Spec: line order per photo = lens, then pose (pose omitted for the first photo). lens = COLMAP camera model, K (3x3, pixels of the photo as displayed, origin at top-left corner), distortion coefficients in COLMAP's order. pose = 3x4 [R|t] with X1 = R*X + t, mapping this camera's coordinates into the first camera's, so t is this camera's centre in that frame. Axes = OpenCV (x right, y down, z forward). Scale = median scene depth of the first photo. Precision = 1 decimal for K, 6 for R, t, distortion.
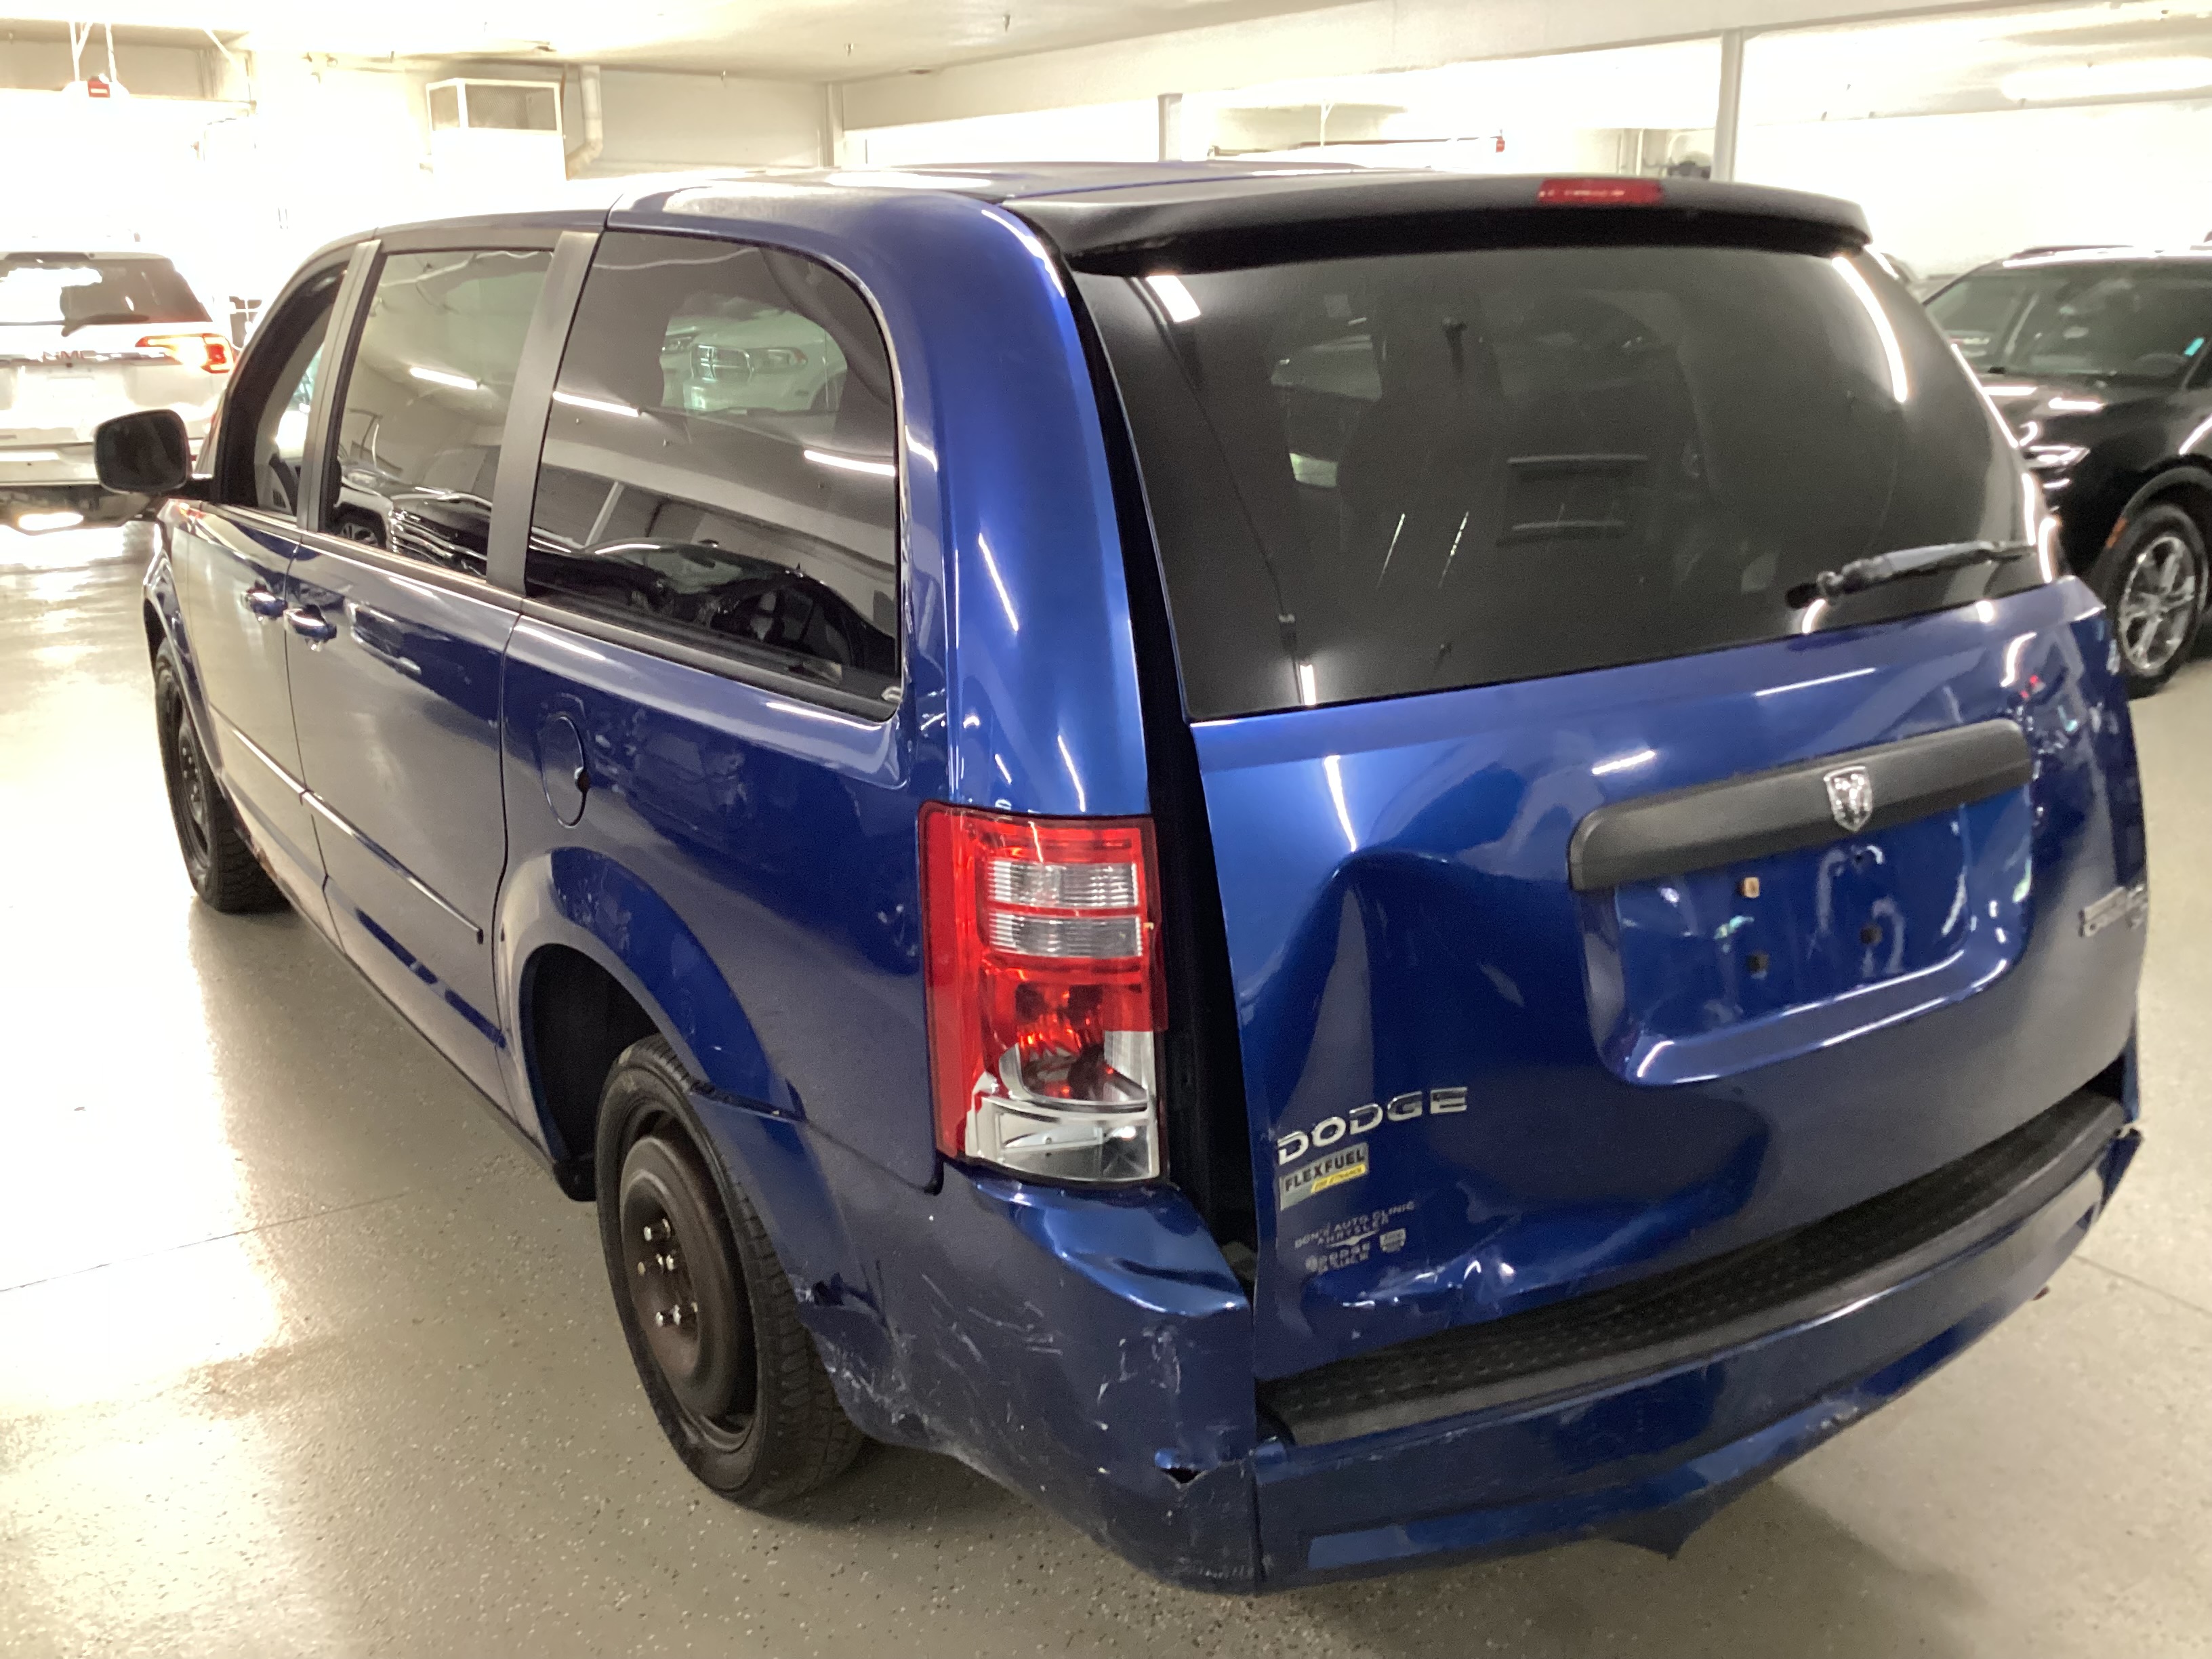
lens RADIAL K [[2030.2, 0, 1106.0], [0, 2030.2, 829.5], [0, 0, 1]] dist [0.011451, 0.002793]
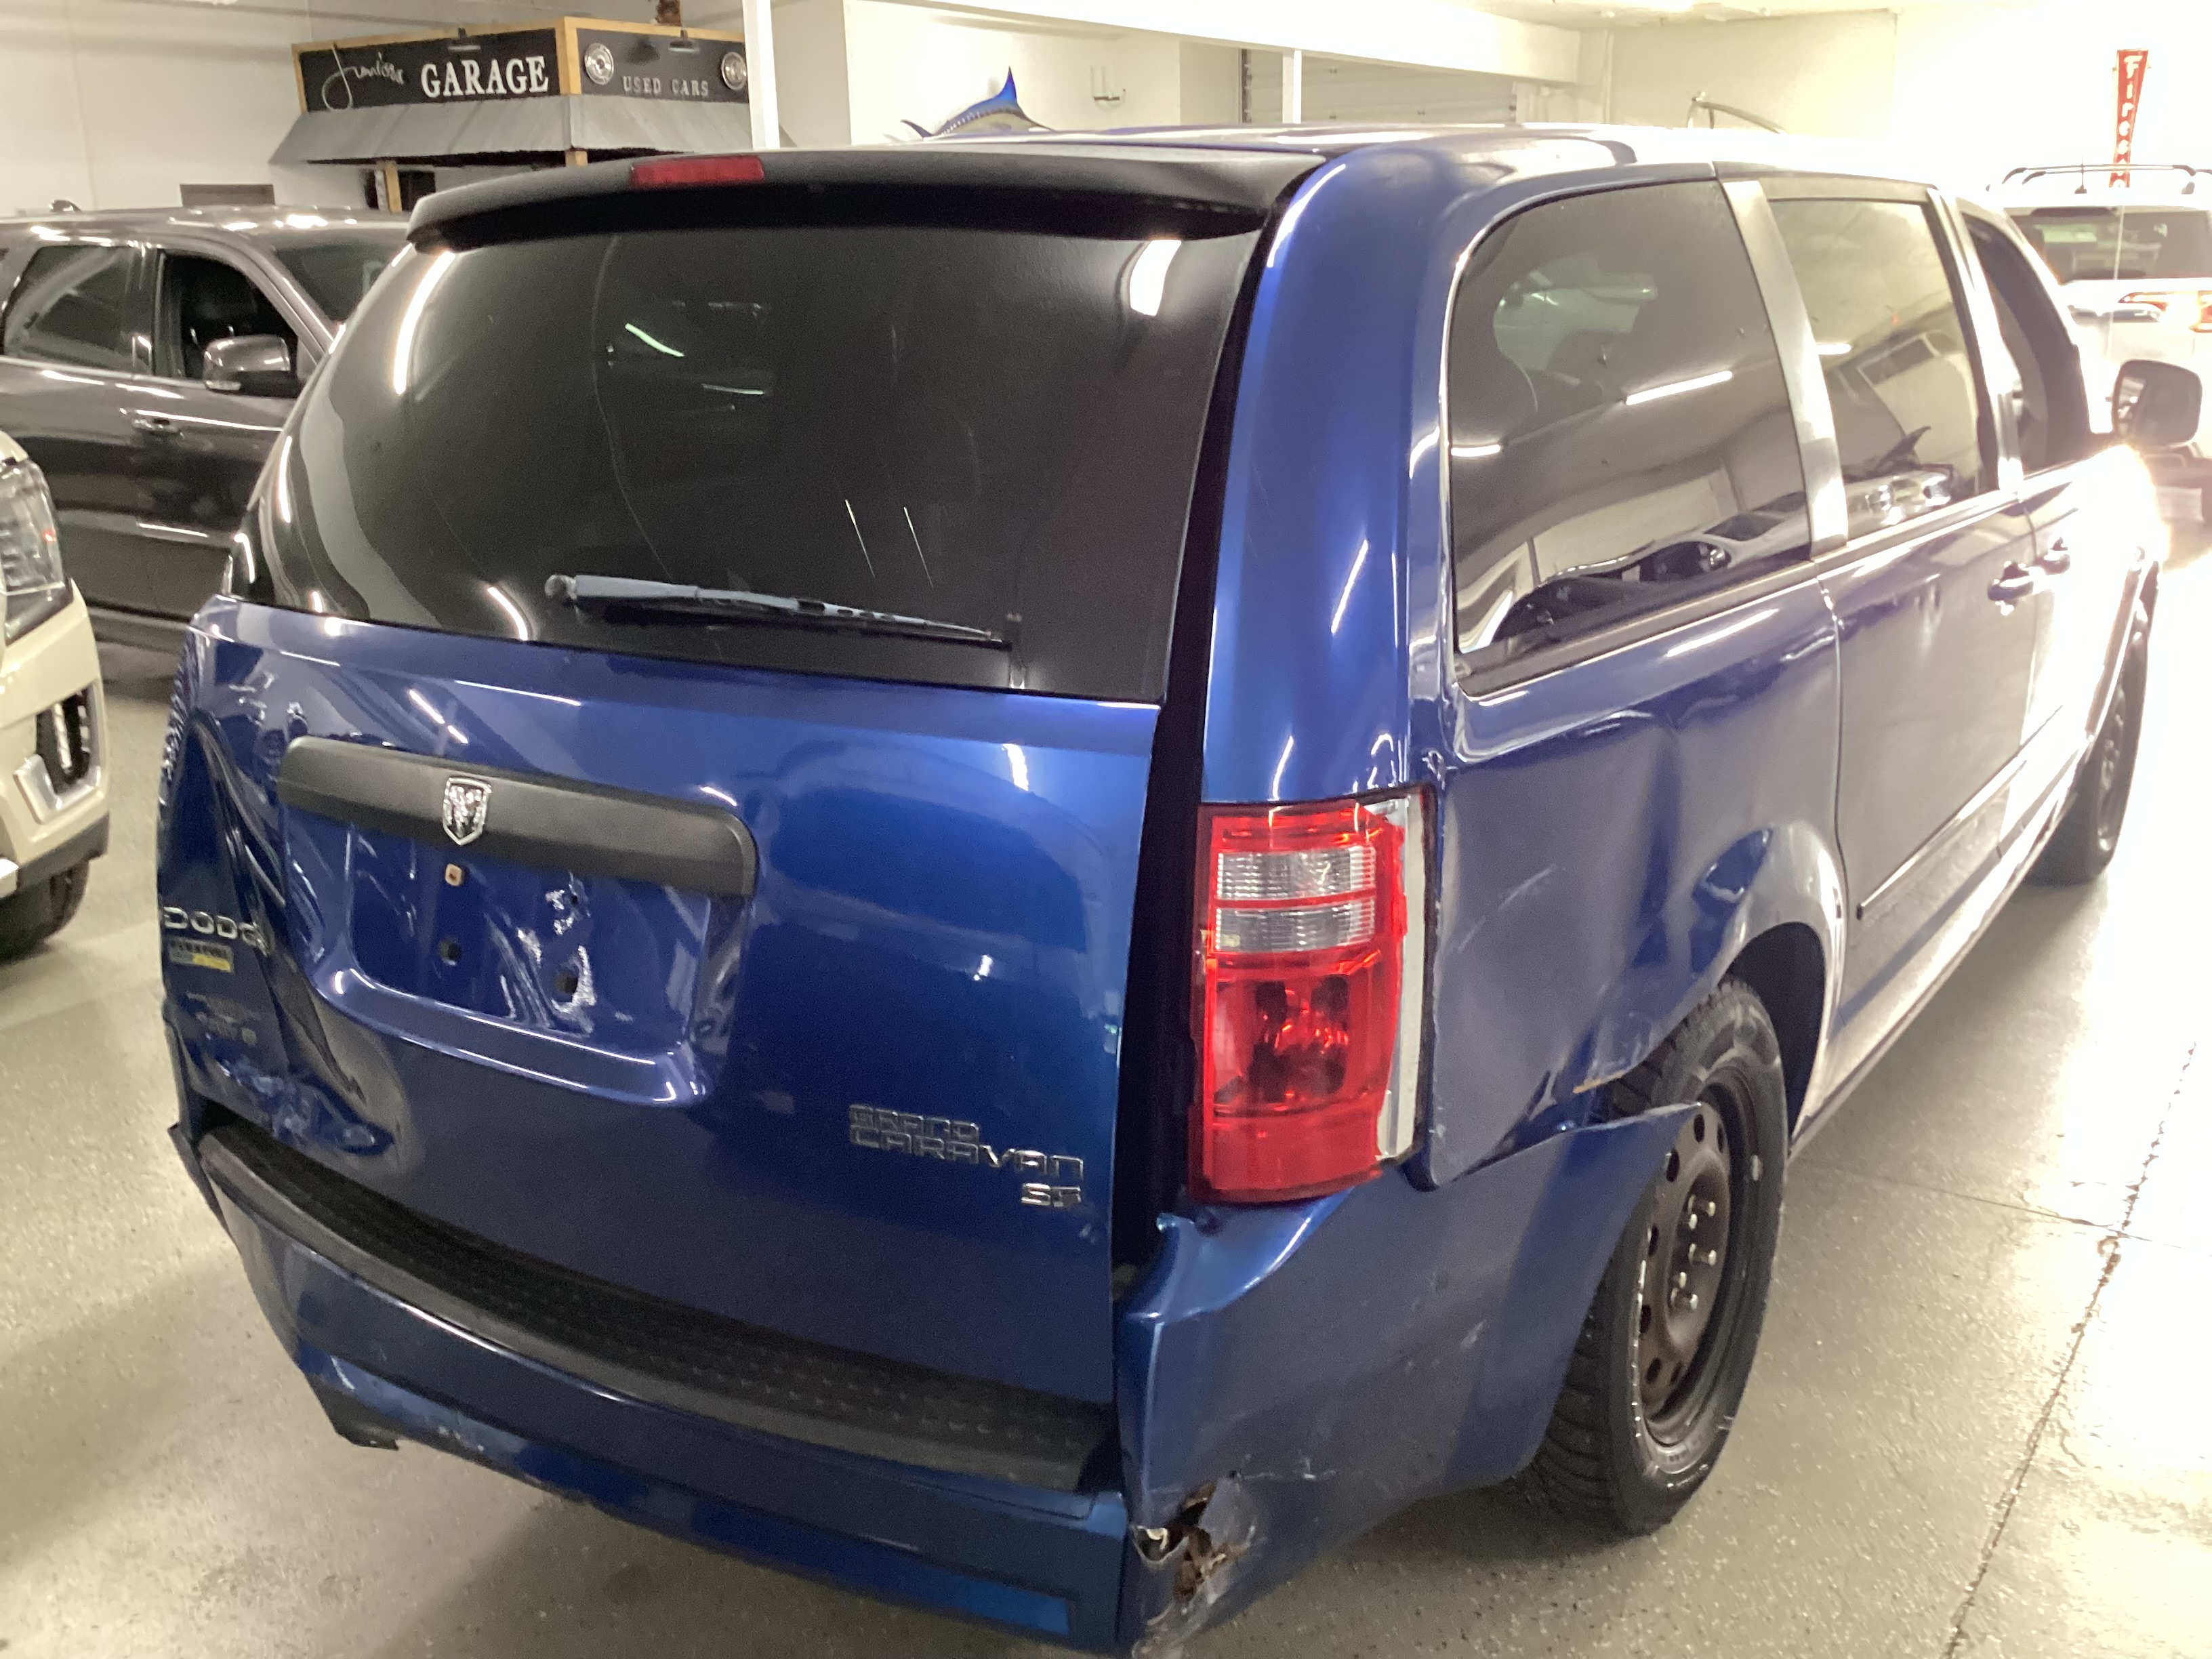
lens RADIAL K [[2030.2, 0, 1106.0], [0, 2030.2, 829.5], [0, 0, 1]] dist [0.011451, 0.002793]
pose [[0.394839, 0.257156, -0.882028, 1.432945], [-0.235916, 0.956218, 0.173179, -0.262915], [0.887945, 0.139707, 0.438220, 0.911811]]
